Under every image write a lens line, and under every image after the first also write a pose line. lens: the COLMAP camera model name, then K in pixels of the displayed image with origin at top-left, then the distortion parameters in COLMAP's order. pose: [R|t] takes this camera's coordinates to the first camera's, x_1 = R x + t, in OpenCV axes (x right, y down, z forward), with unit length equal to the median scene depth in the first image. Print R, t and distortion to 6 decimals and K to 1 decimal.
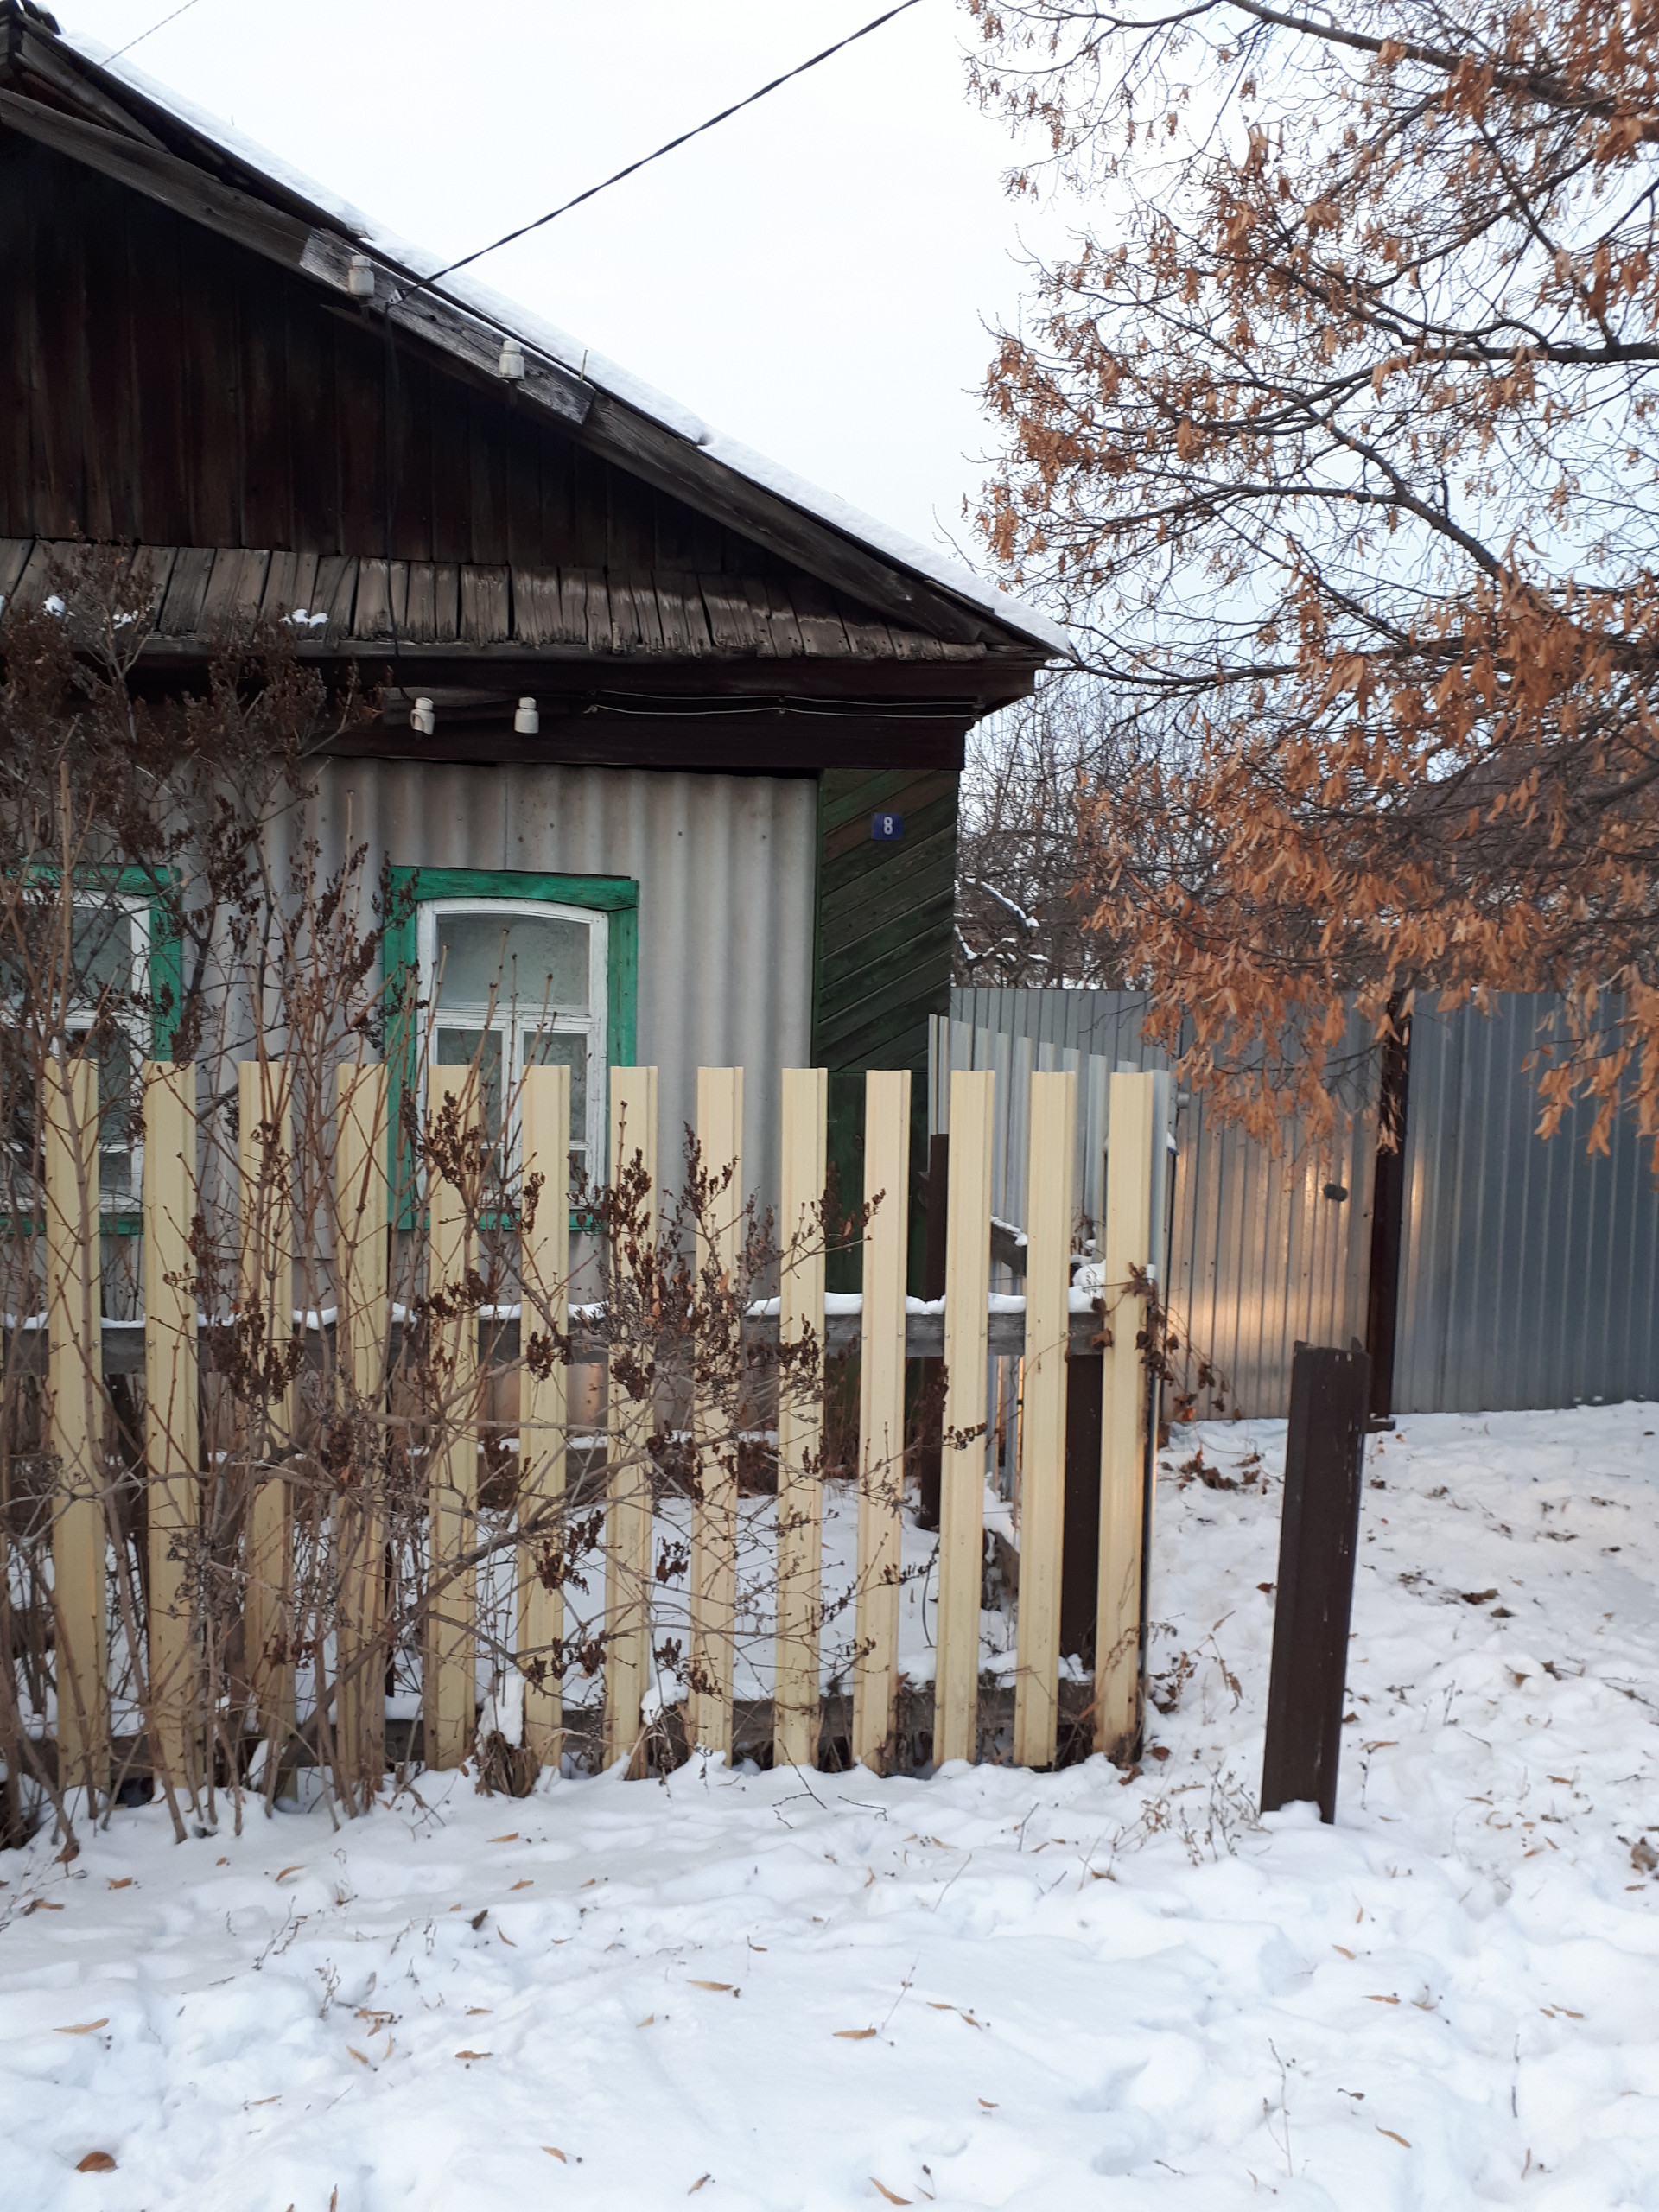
lens RADIAL K [[1668.5, 0, 829.5], [0, 1668.5, 1106.0], [0, 0, 1]] dist [0.060064, -0.184081]
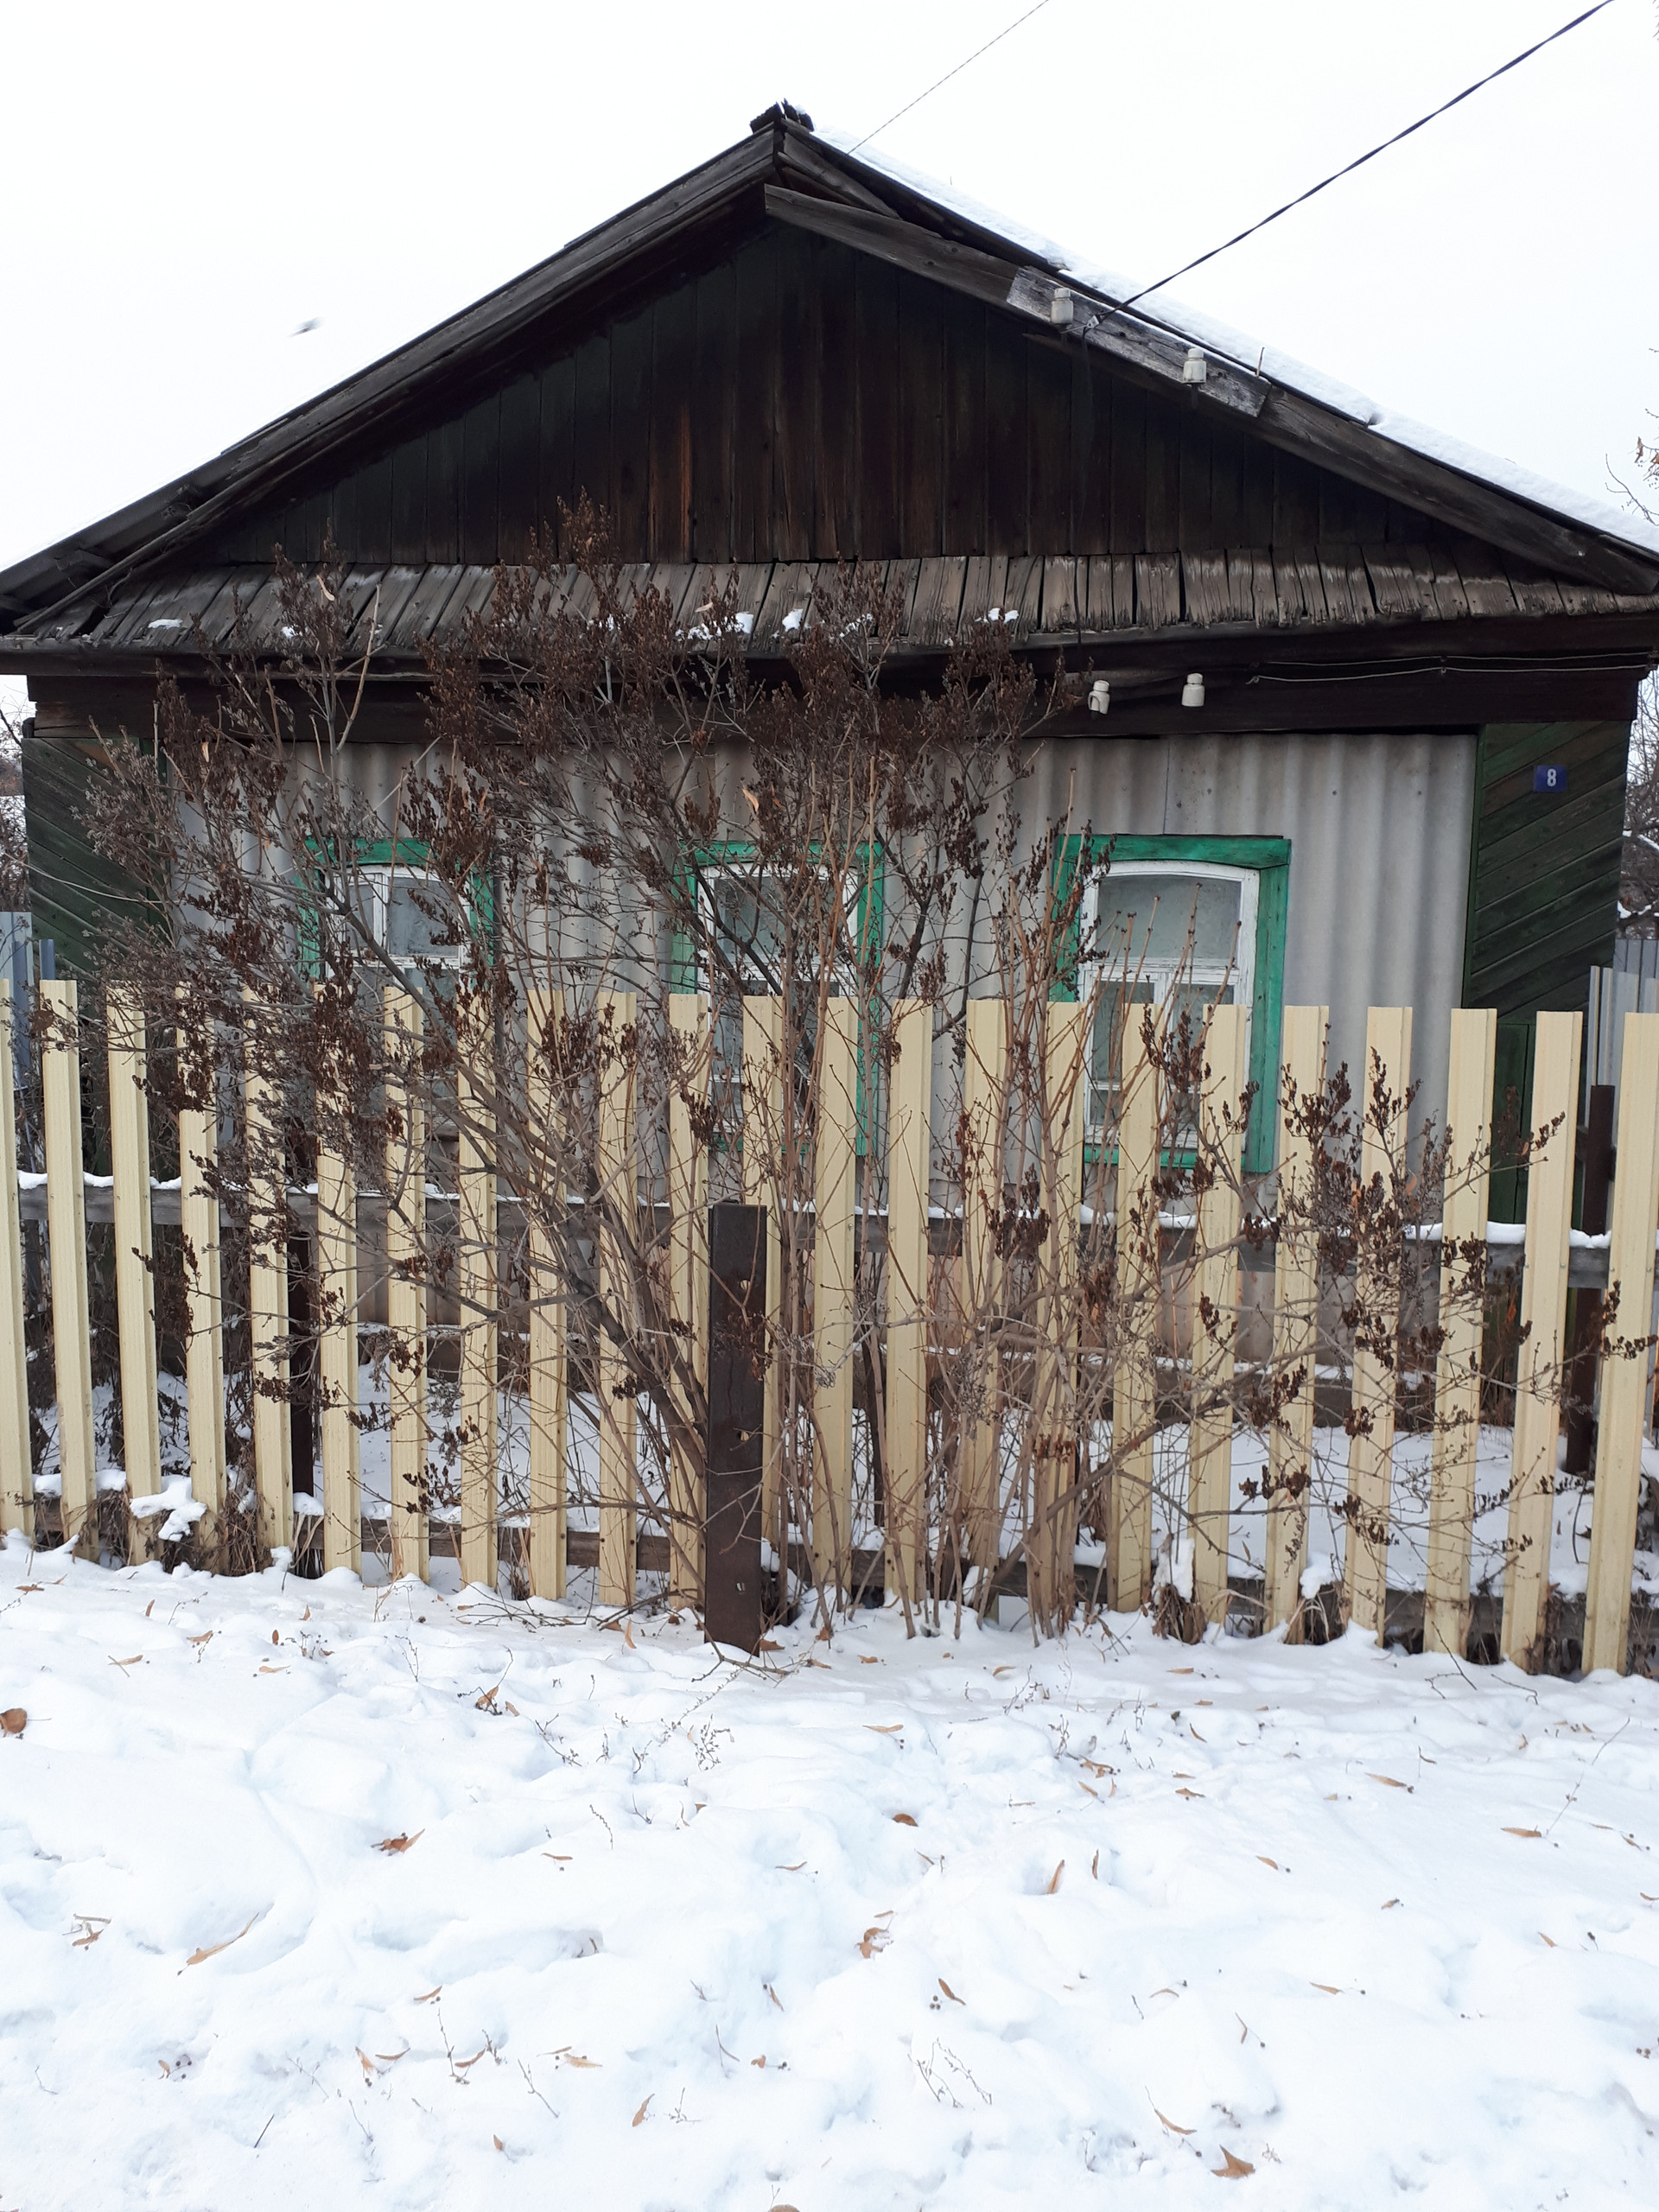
lens RADIAL K [[1668.5, 0, 829.5], [0, 1668.5, 1106.0], [0, 0, 1]] dist [0.060064, -0.184081]
pose [[0.938574, 0.027444, -0.343984, -0.024093], [-0.020940, 0.999525, 0.022608, 0.018235], [0.344441, -0.014017, 0.938703, -0.115777]]
